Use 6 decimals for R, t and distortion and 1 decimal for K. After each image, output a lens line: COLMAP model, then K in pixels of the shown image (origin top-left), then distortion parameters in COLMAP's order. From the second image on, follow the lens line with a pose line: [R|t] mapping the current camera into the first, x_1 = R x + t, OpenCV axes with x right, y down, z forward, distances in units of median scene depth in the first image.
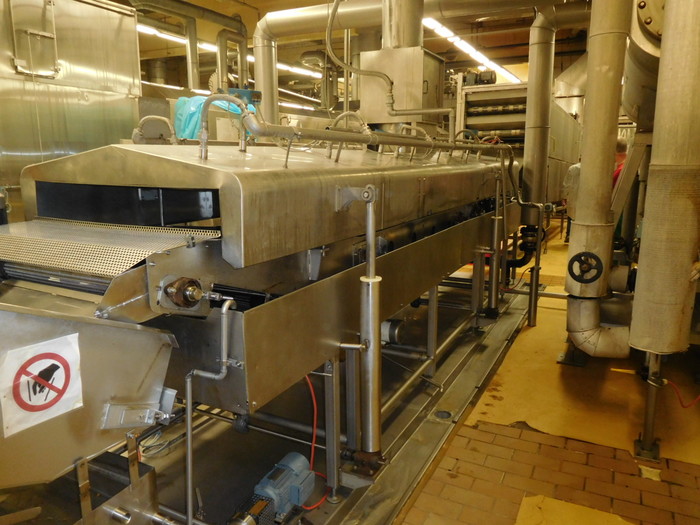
lens RADIAL K [[527.7, 0, 349.2], [0, 527.7, 261.6], [0, 0, 1]] dist [-0.017351, 0.014422]
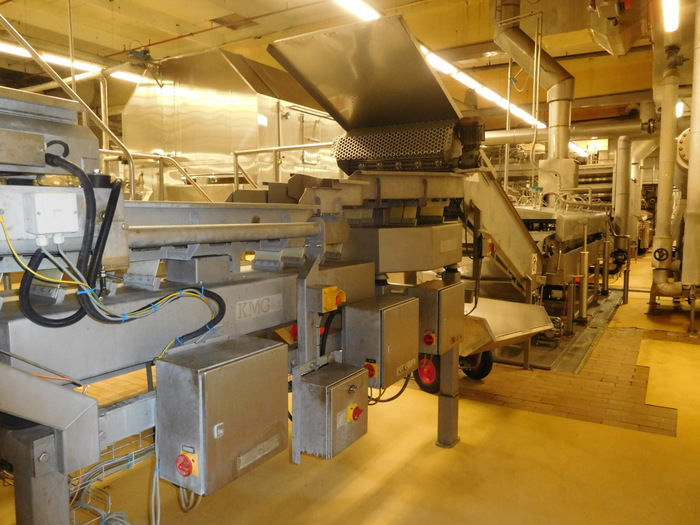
lens RADIAL K [[527.7, 0, 350.2], [0, 527.7, 261.7], [0, 0, 1]] dist [-0.017351, 0.014422]
pose [[0.997197, 0.002706, -0.074772, -0.683233], [-0.010203, 0.994930, -0.100056, 0.256846], [0.074122, 0.100538, 0.992168, -1.287549]]
